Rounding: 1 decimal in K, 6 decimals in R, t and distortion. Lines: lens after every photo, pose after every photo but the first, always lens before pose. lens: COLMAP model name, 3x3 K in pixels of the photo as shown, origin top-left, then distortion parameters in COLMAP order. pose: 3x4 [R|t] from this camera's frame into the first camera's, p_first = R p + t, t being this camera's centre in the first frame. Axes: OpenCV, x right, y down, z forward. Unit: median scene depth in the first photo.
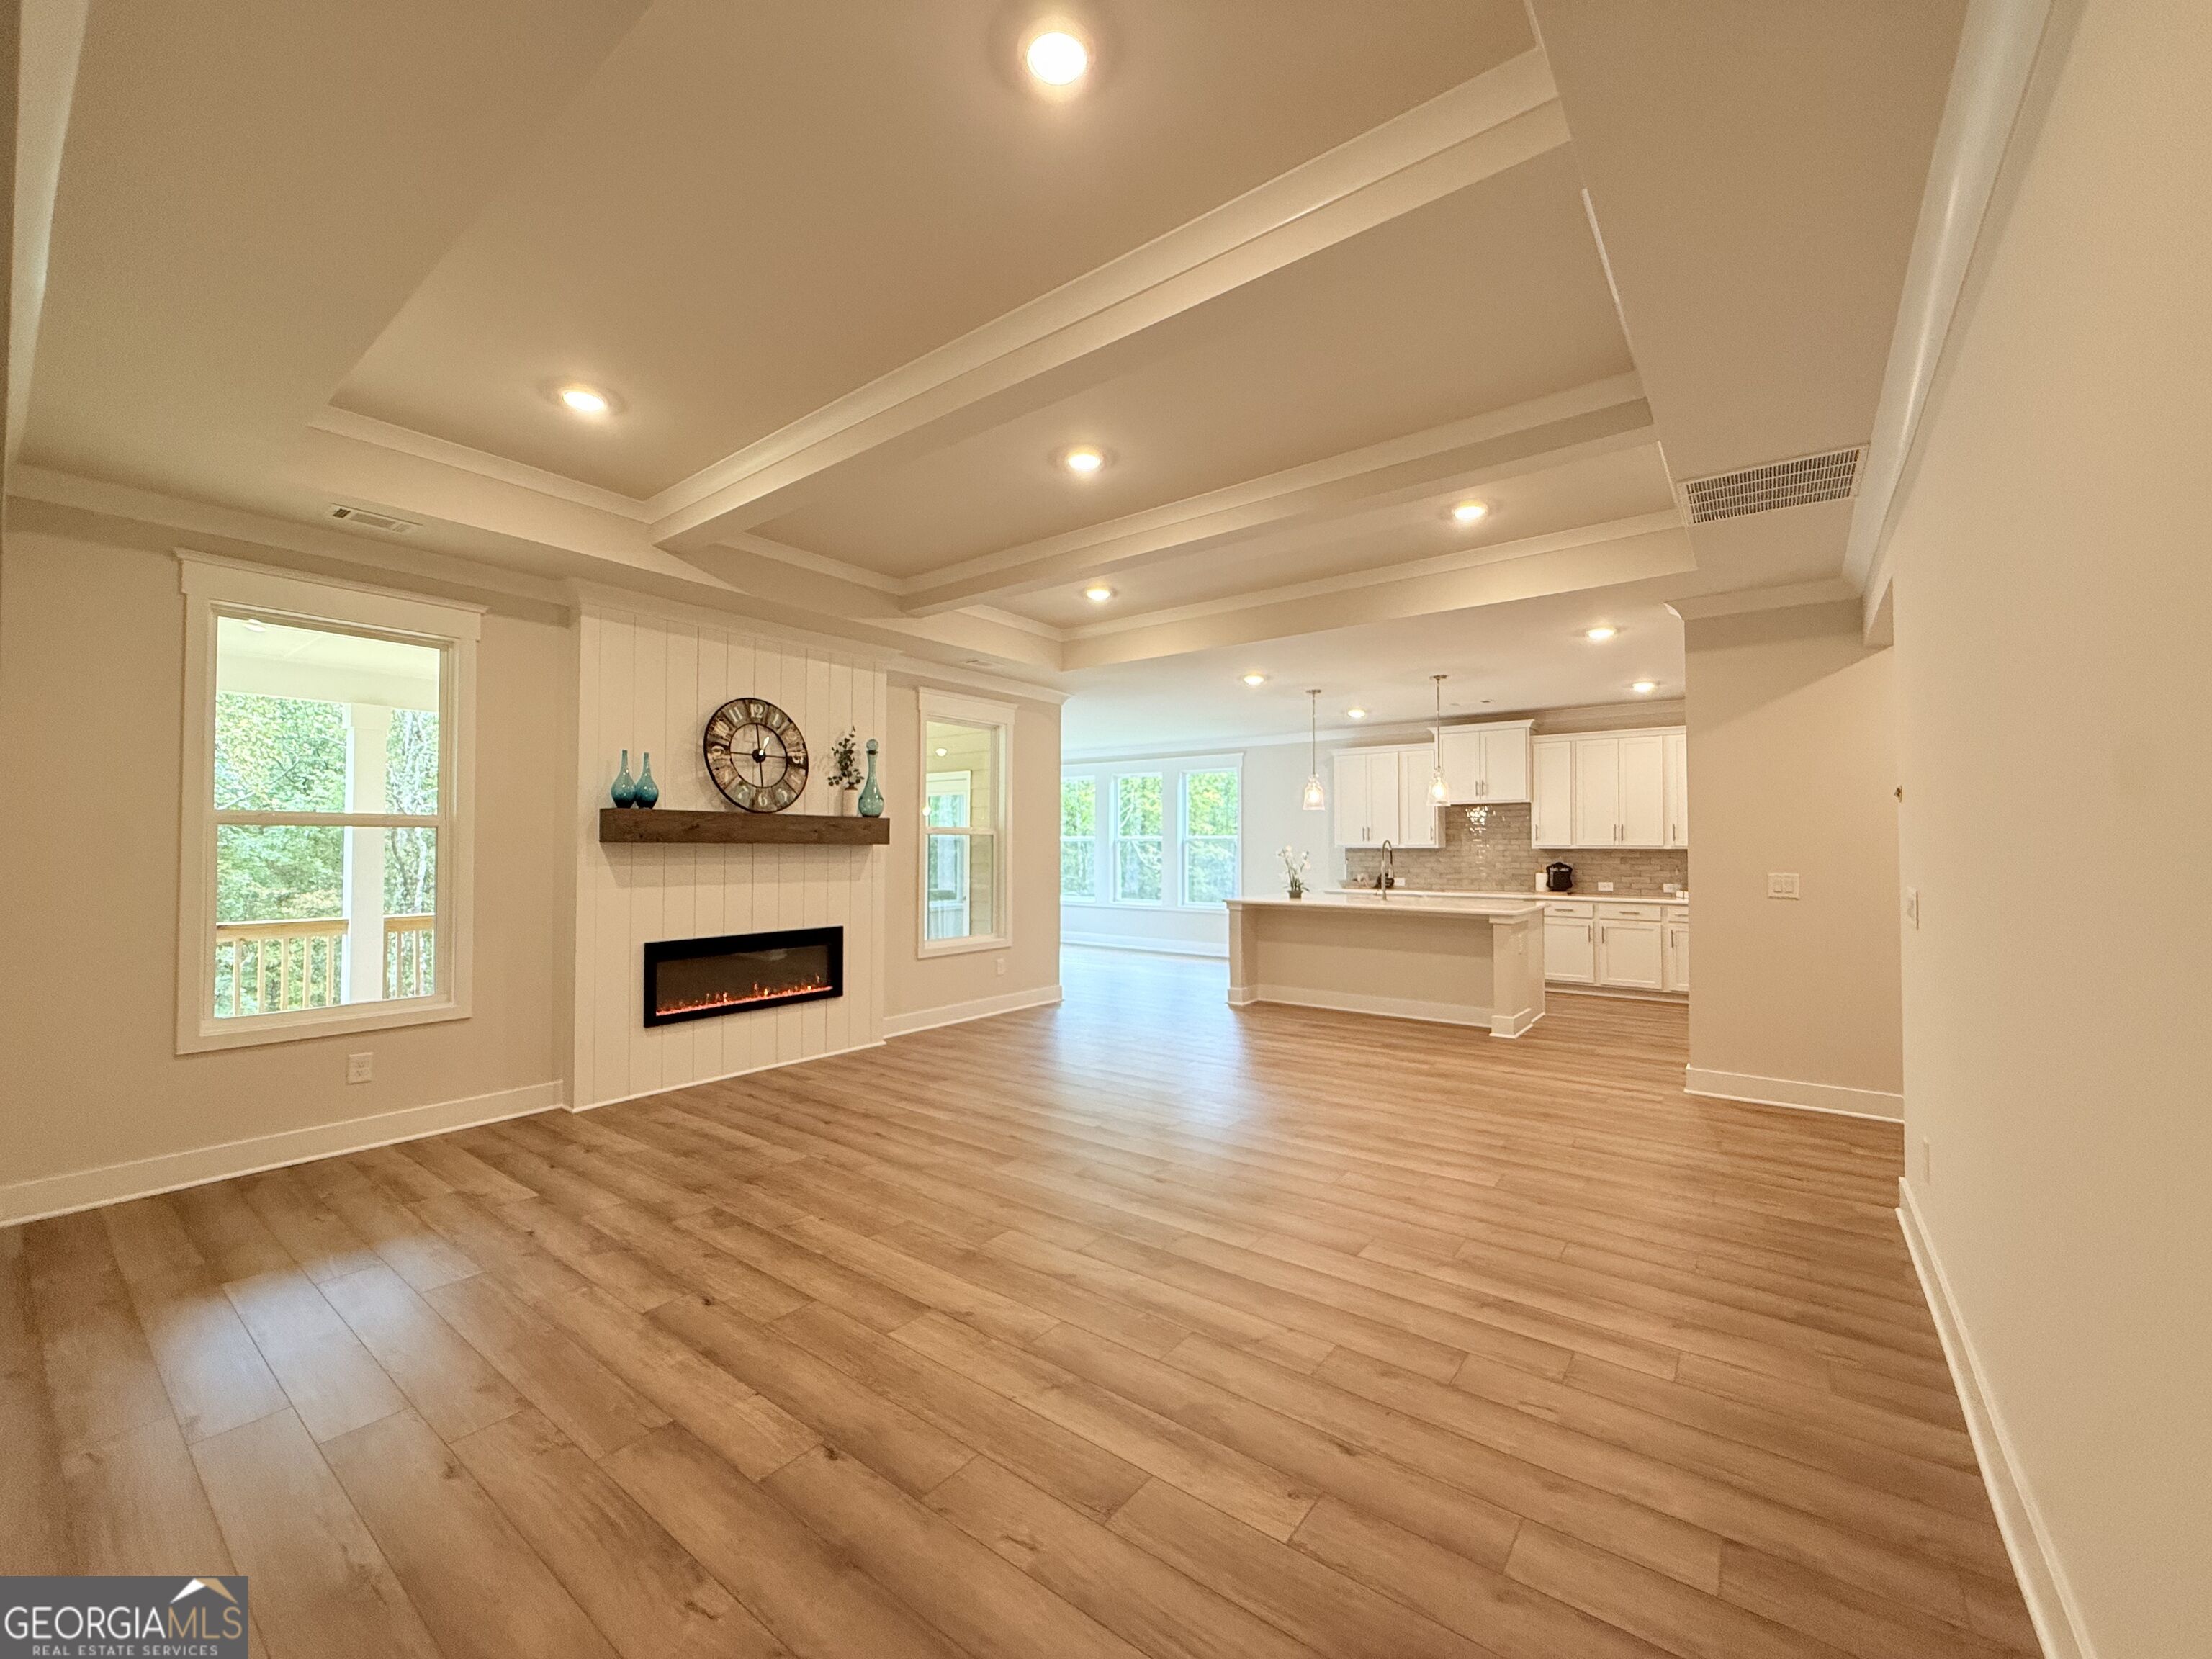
lens RADIAL K [[876.5, 0, 1111.6], [0, 876.5, 832.9], [0, 0, 1]] dist [-0.002754, 0.000660]
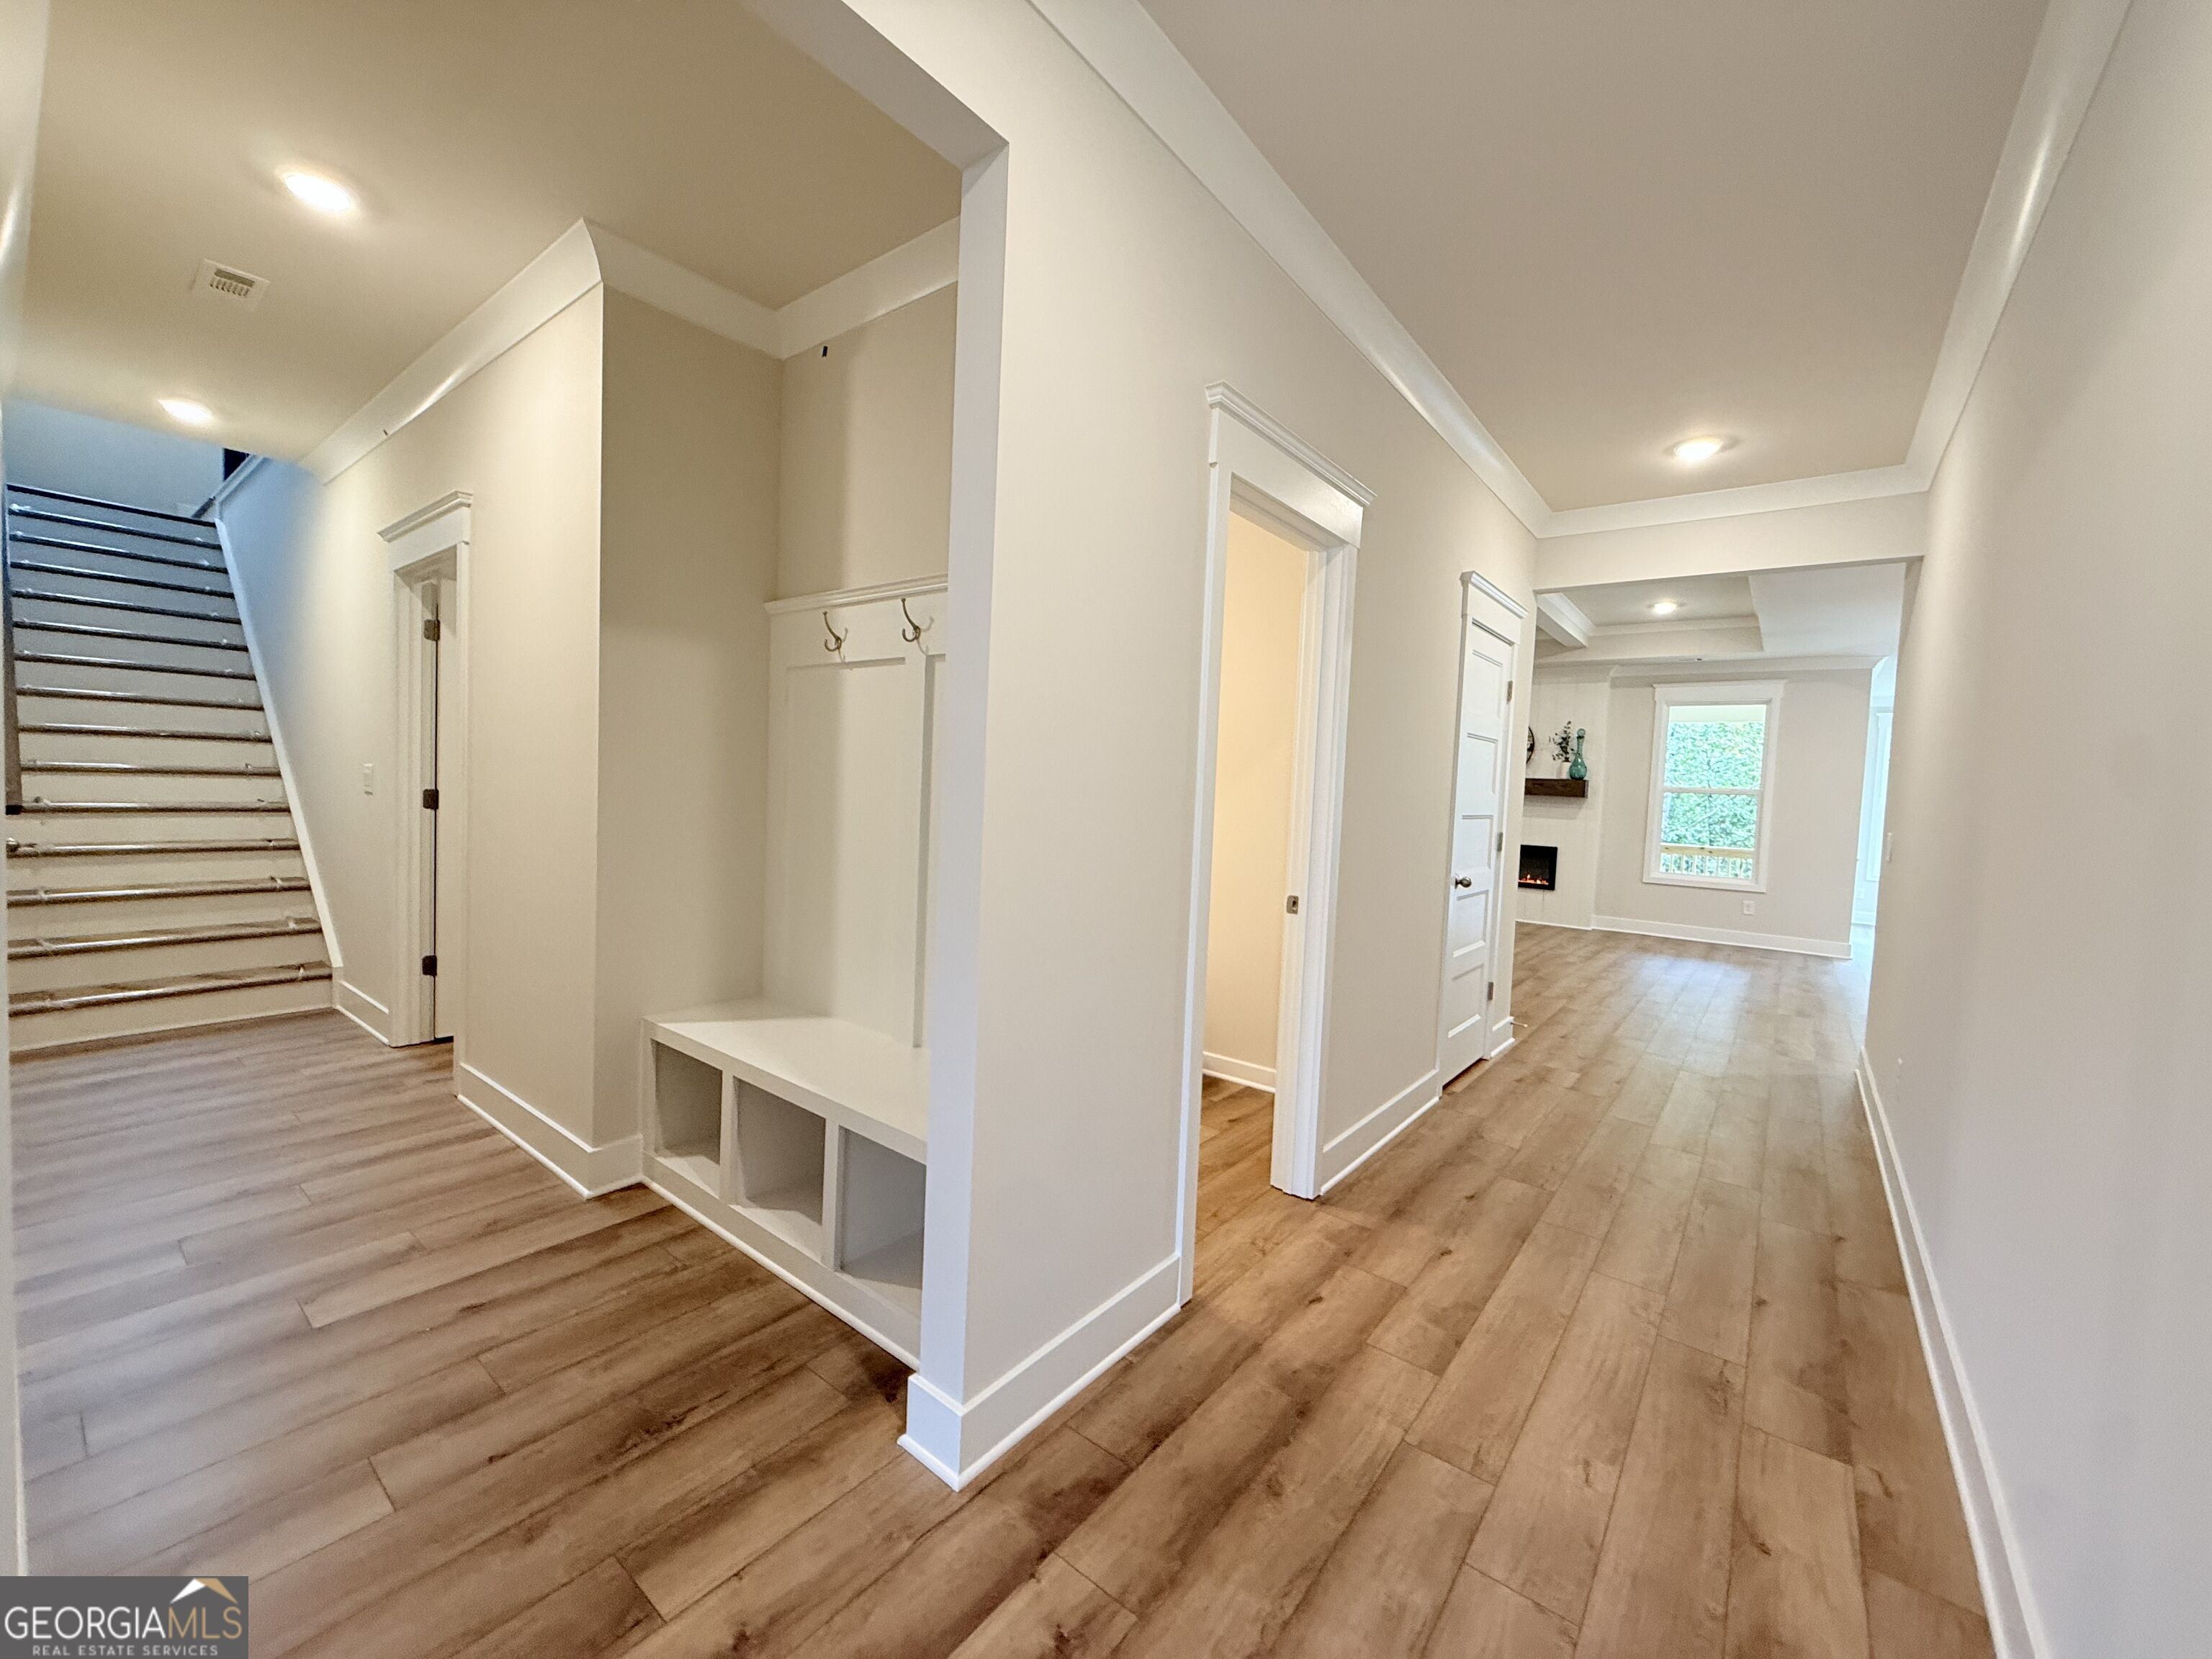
lens RADIAL K [[876.5, 0, 1098.5], [0, 876.5, 831.5], [0, 0, 1]] dist [-0.002754, 0.000660]
pose [[-0.022408, 0.046491, -0.998667, 1.518742], [-0.027512, 0.998511, 0.047101, 0.028839], [0.999370, 0.028530, -0.021095, 0.220707]]
